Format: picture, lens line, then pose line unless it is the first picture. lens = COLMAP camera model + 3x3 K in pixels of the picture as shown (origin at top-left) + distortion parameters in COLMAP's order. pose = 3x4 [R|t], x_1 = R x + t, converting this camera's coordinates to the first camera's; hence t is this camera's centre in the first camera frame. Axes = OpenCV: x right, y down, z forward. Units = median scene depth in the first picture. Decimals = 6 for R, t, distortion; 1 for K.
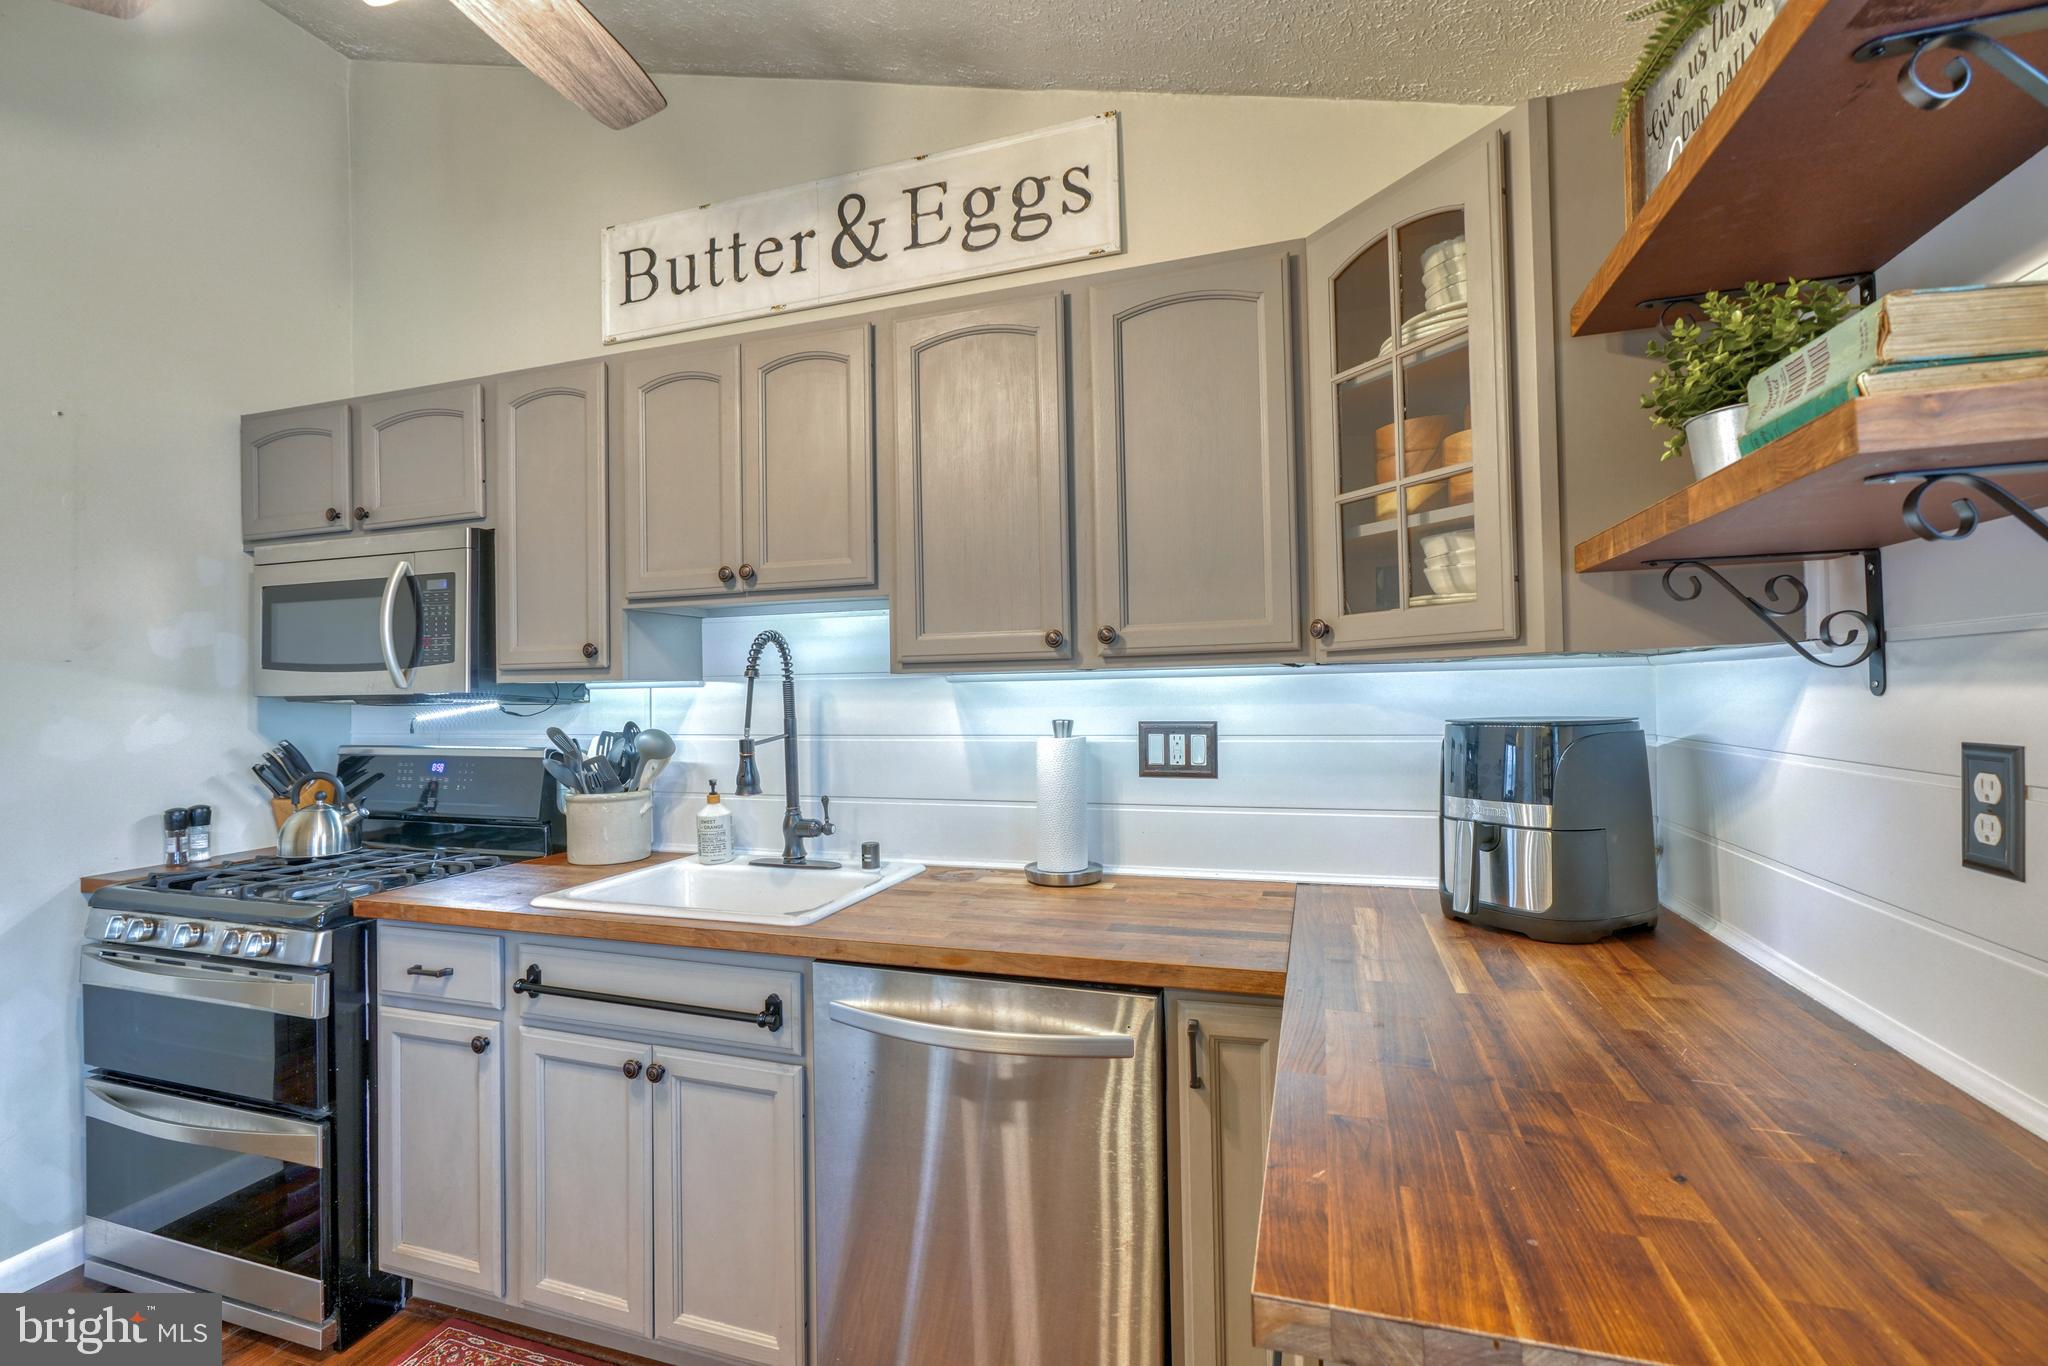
lens RADIAL K [[924.8, 0, 1021.2], [0, 924.8, 682.3], [0, 0, 1]] dist [-0.007678, 0.001029]
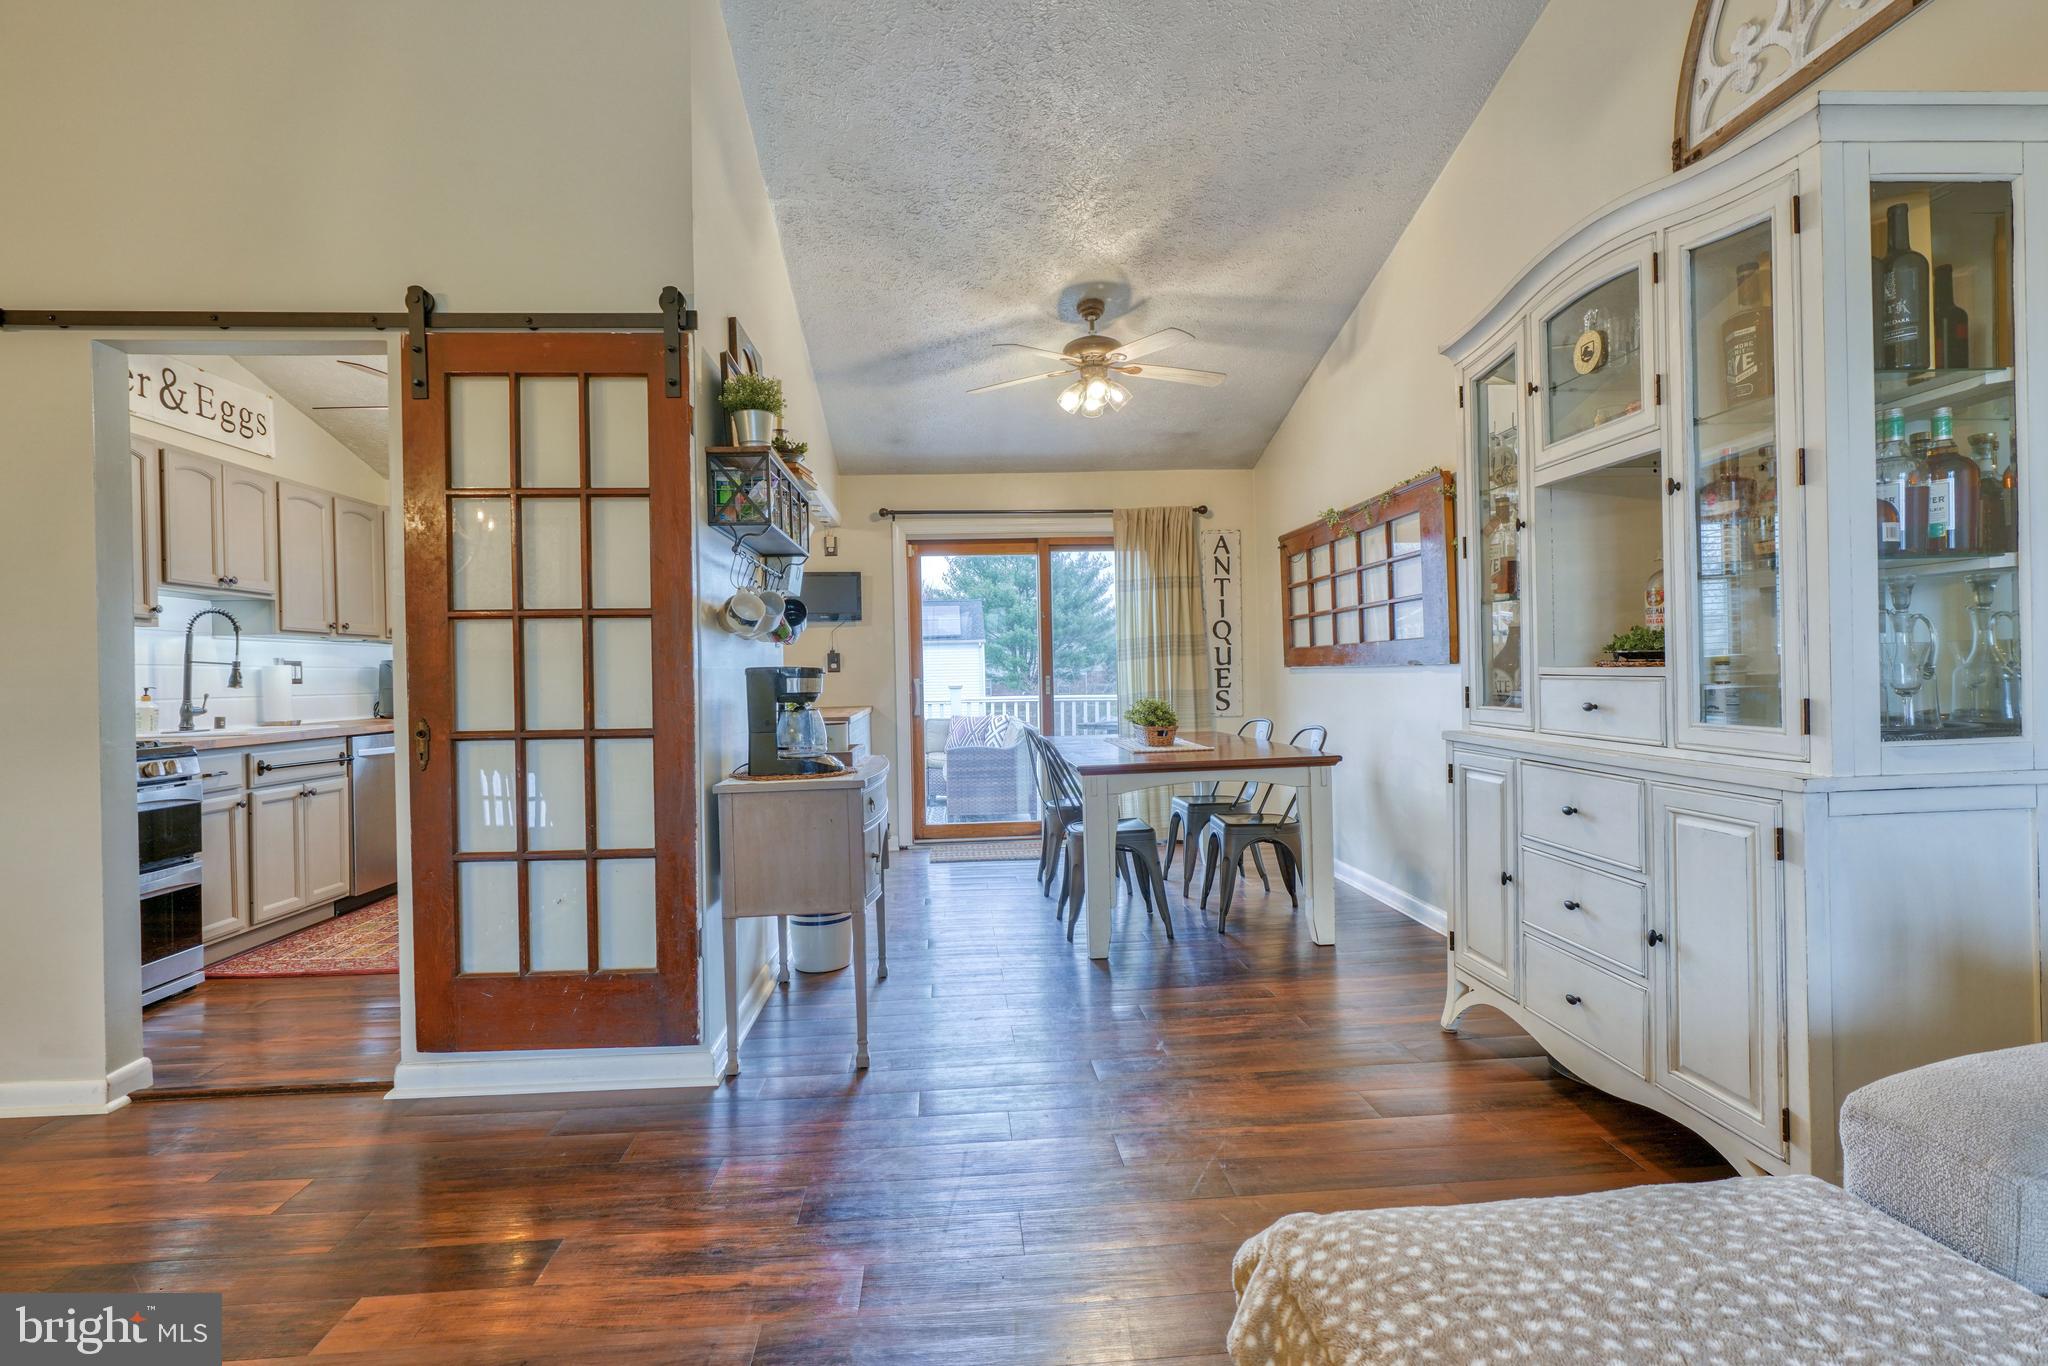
lens RADIAL K [[969.7, 0, 1017.3], [0, 969.7, 681.1], [0, 0, 1]] dist [-0.019099, 0.009957]
pose [[-0.379456, 0.018413, 0.925026, -2.804309], [0.018259, 0.999756, -0.012410, 0.157211], [-0.925029, 0.012182, -0.379700, 0.189868]]
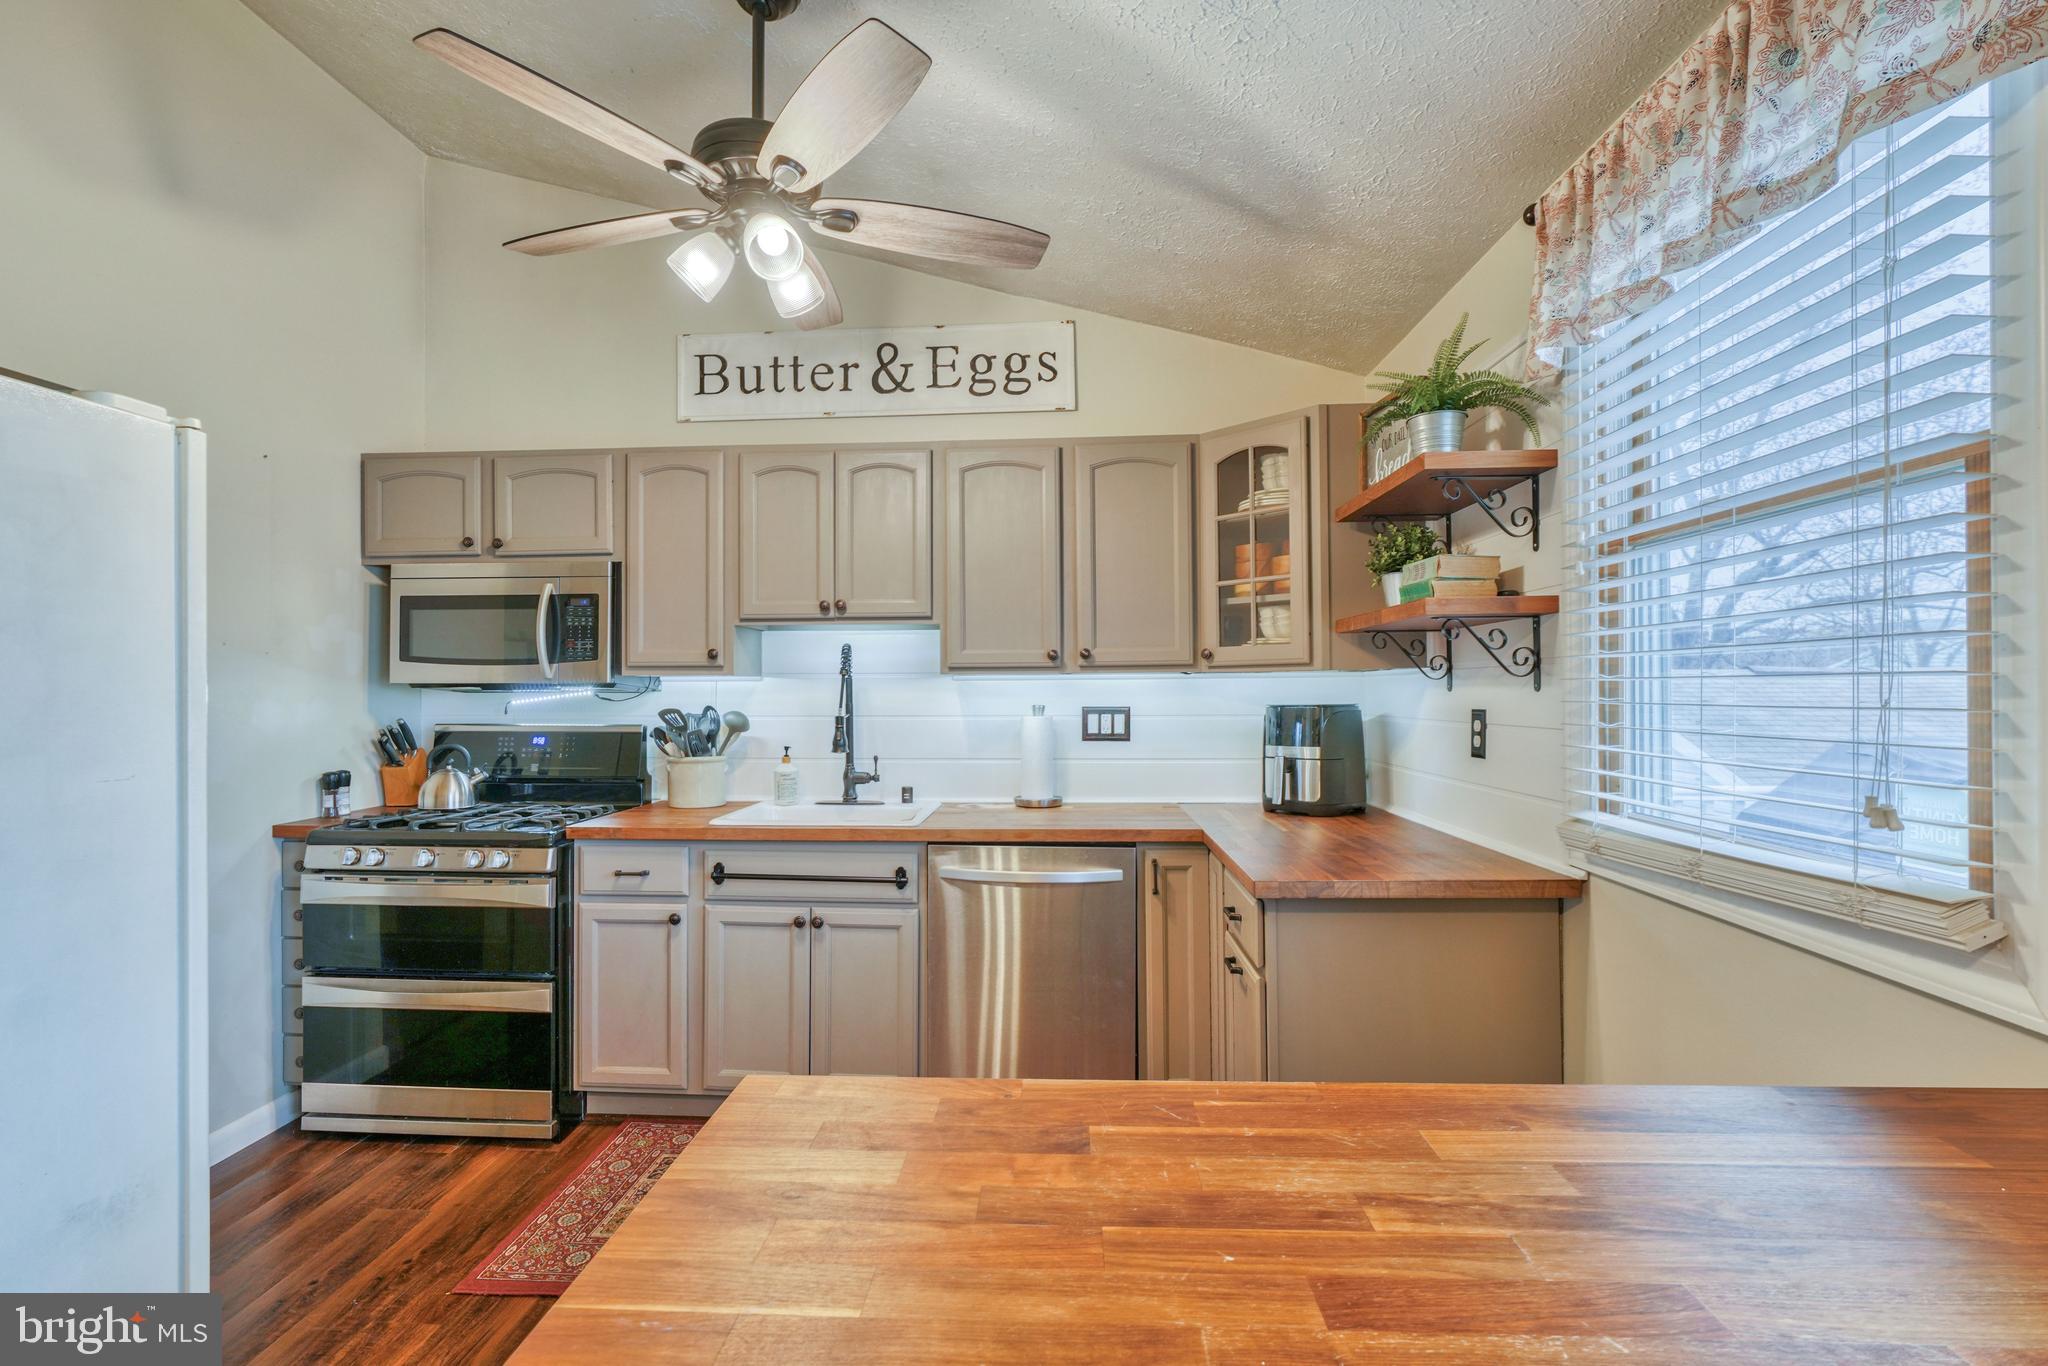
lens RADIAL K [[960.0, 0, 1024.0], [0, 960.0, 683.0], [0, 0, 1]] dist [-0.004539, -0.000121]
pose [[0.965019, 0.013659, 0.261823, -0.397025], [-0.013980, 0.999902, -0.000636, 0.004471], [-0.261806, -0.003046, 0.965116, -0.561389]]
